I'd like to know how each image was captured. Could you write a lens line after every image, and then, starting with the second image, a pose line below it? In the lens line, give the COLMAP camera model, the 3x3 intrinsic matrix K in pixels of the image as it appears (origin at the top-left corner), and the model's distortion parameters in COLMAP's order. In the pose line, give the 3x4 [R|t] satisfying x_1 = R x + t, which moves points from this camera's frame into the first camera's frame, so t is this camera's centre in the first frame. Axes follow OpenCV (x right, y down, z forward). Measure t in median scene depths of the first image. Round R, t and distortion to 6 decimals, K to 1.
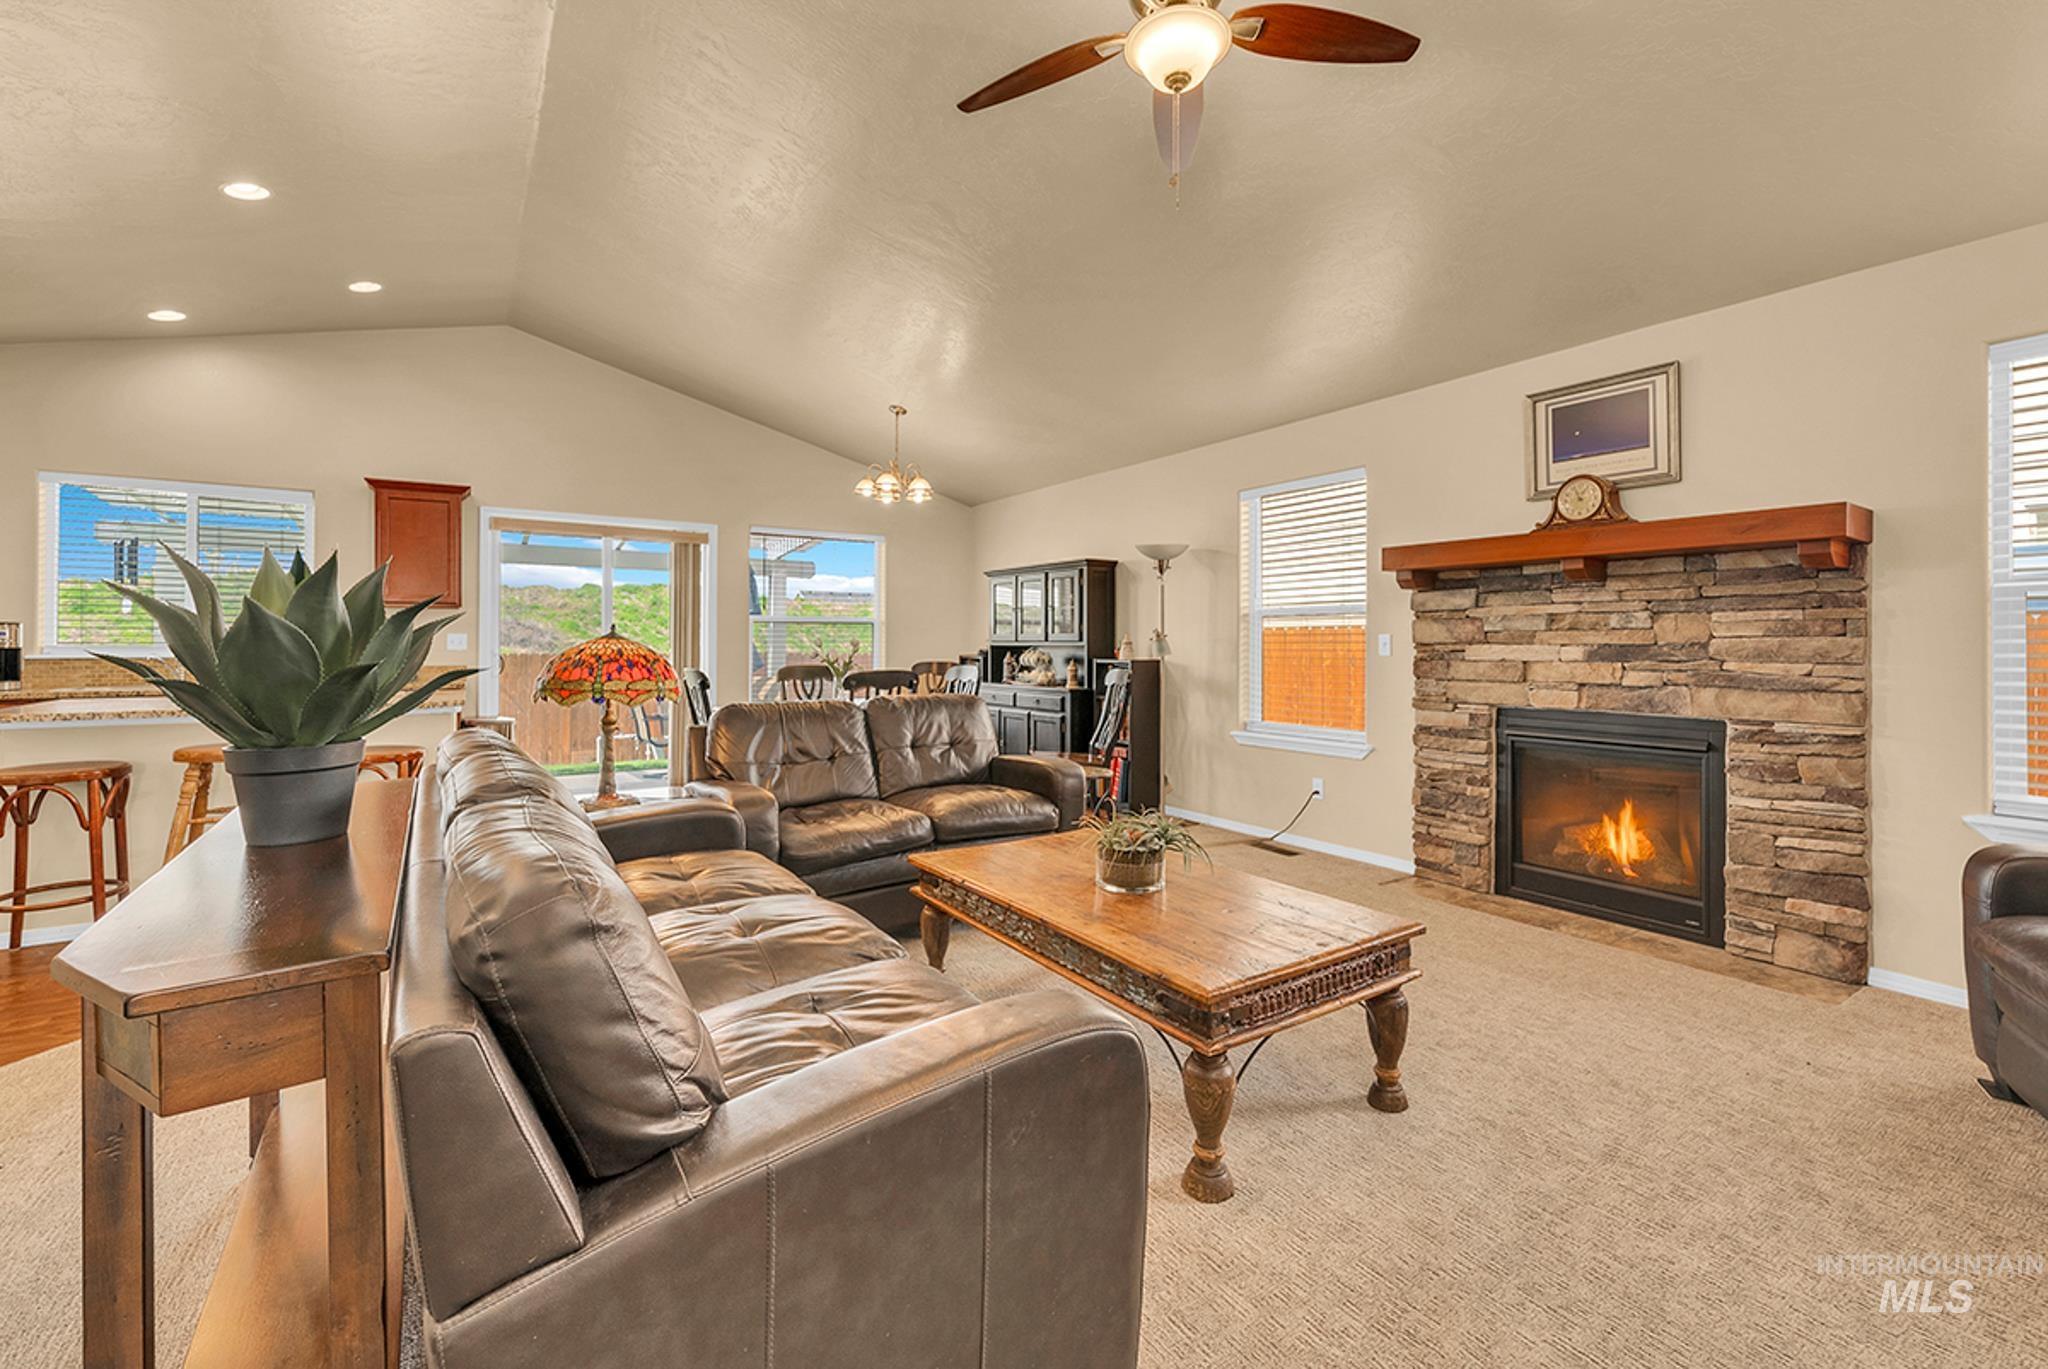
lens RADIAL K [[851.6, 0, 1021.2], [0, 851.6, 644.4], [0, 0, 1]] dist [0.000144, 0.000045]
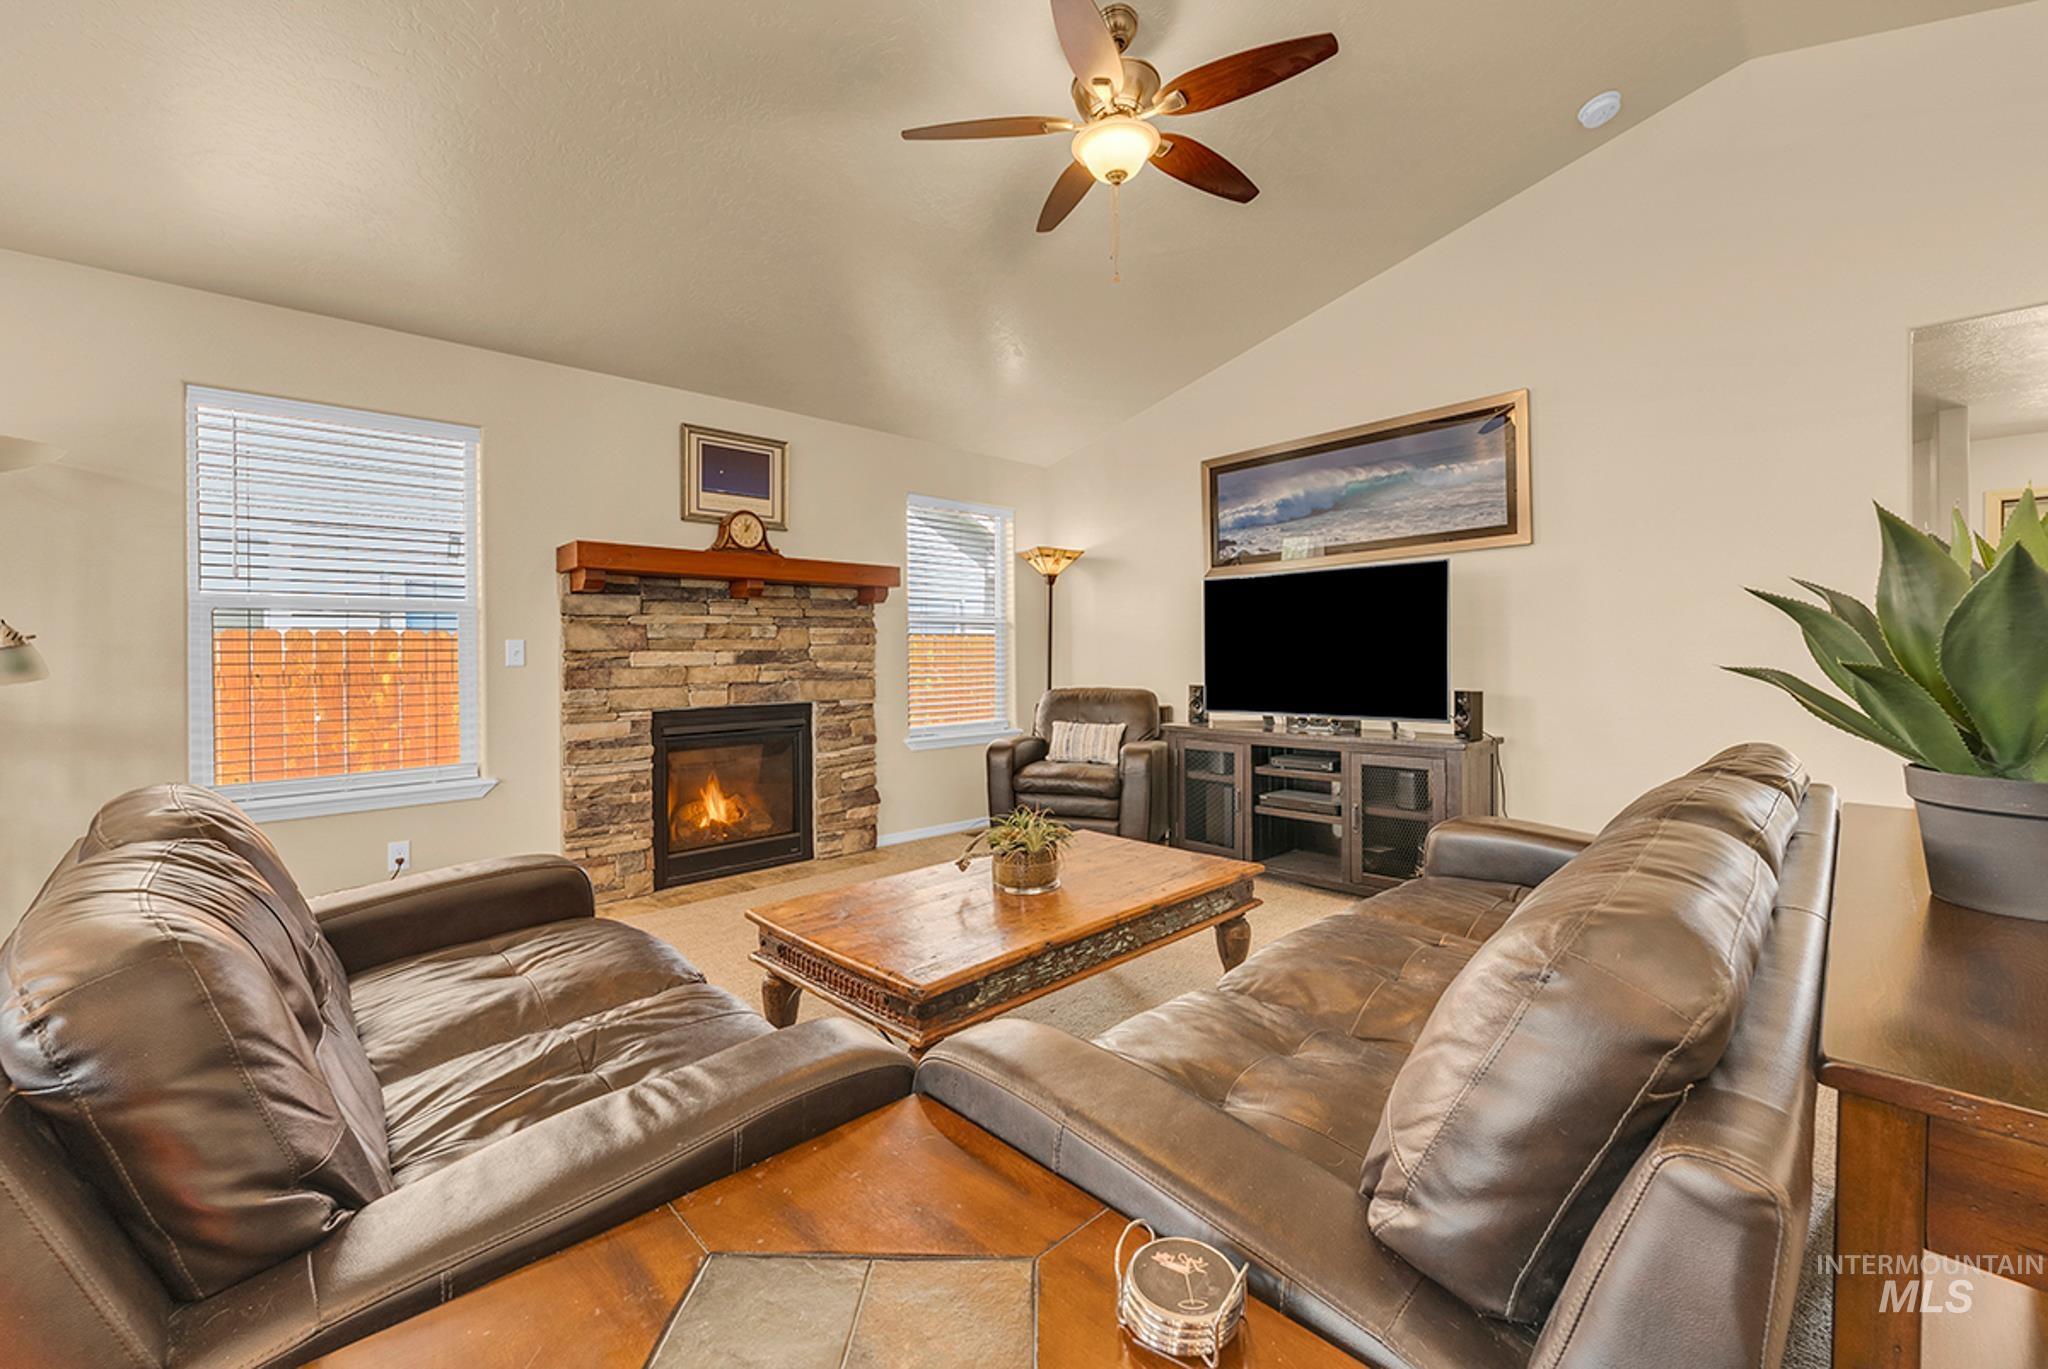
lens RADIAL K [[839.4, 0, 1014.0], [0, 839.4, 670.3], [0, 0, 1]] dist [-0.000421, 0.000003]
pose [[-0.184256, -0.018960, 0.982695, -0.575378], [0.012010, 0.999696, 0.021540, 0.007089], [-0.982805, 0.015771, -0.183972, 0.825171]]
